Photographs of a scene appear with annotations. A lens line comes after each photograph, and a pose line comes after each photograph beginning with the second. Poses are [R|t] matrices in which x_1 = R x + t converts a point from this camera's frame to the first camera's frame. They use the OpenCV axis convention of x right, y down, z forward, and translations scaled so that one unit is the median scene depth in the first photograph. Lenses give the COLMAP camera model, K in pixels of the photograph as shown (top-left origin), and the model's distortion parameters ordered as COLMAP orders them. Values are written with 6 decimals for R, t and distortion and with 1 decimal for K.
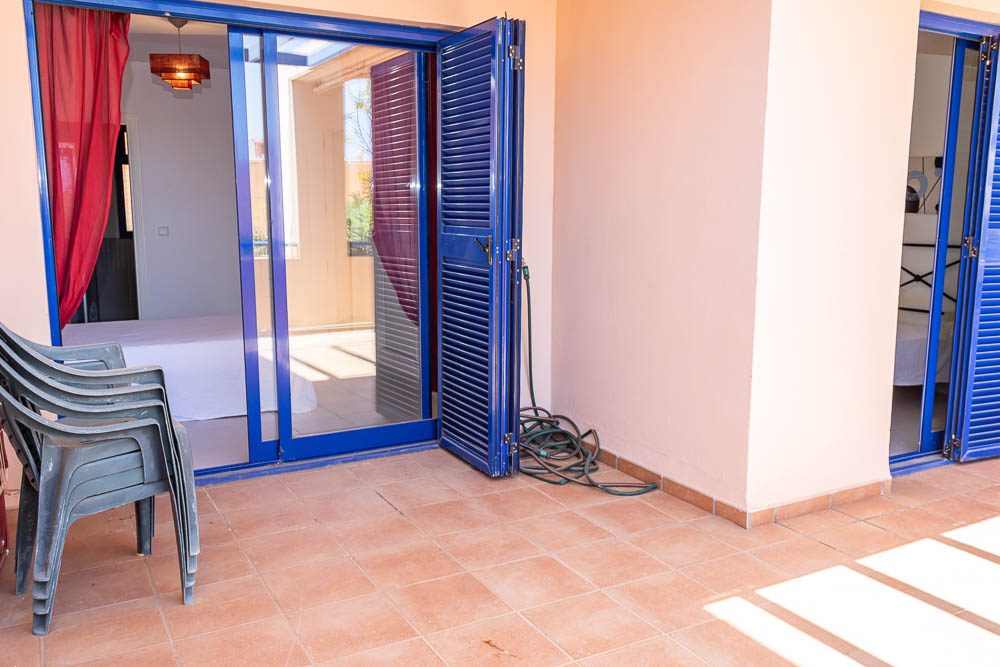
lens RADIAL K [[824.4, 0, 493.1], [0, 824.4, 336.2], [0, 0, 1]] dist [0.065425, -0.064070]
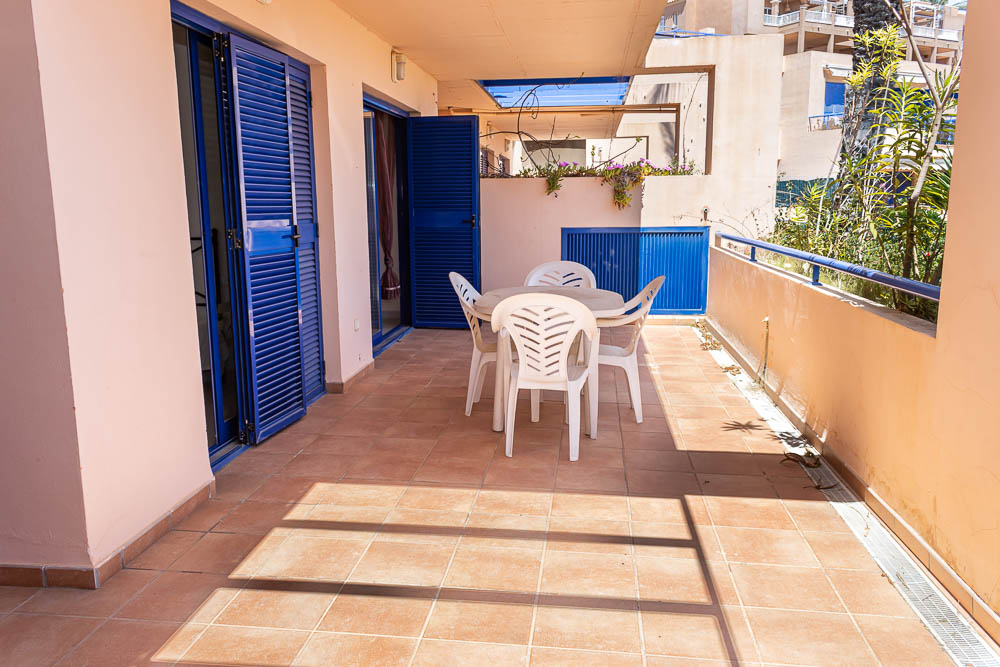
lens RADIAL K [[824.4, 0, 493.1], [0, 824.4, 336.2], [0, 0, 1]] dist [0.065425, -0.064070]
pose [[0.595570, -0.143895, 0.790310, -0.074112], [0.136690, 0.987631, 0.076813, -0.024984], [-0.791588, 0.062280, 0.607873, 0.143124]]
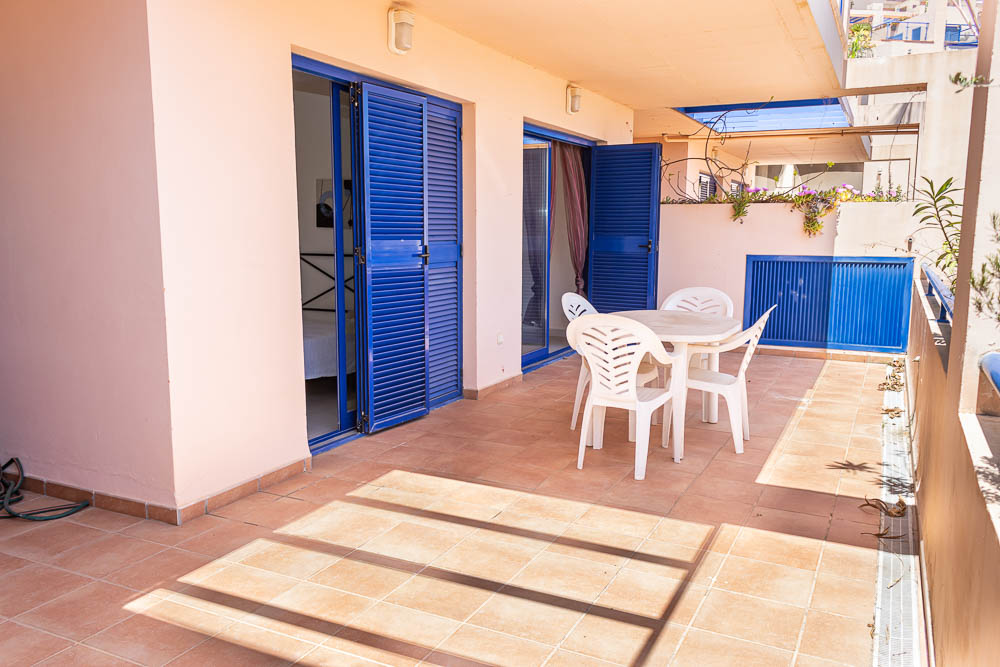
lens RADIAL K [[812.7, 0, 480.9], [0, 812.7, 339.3], [0, 0, 1]] dist [0.043017, -0.012331]
pose [[0.828823, -0.081389, 0.553559, 0.059573], [0.087001, 0.996077, 0.016188, 0.011267], [-0.552705, 0.034744, 0.832652, -0.080634]]
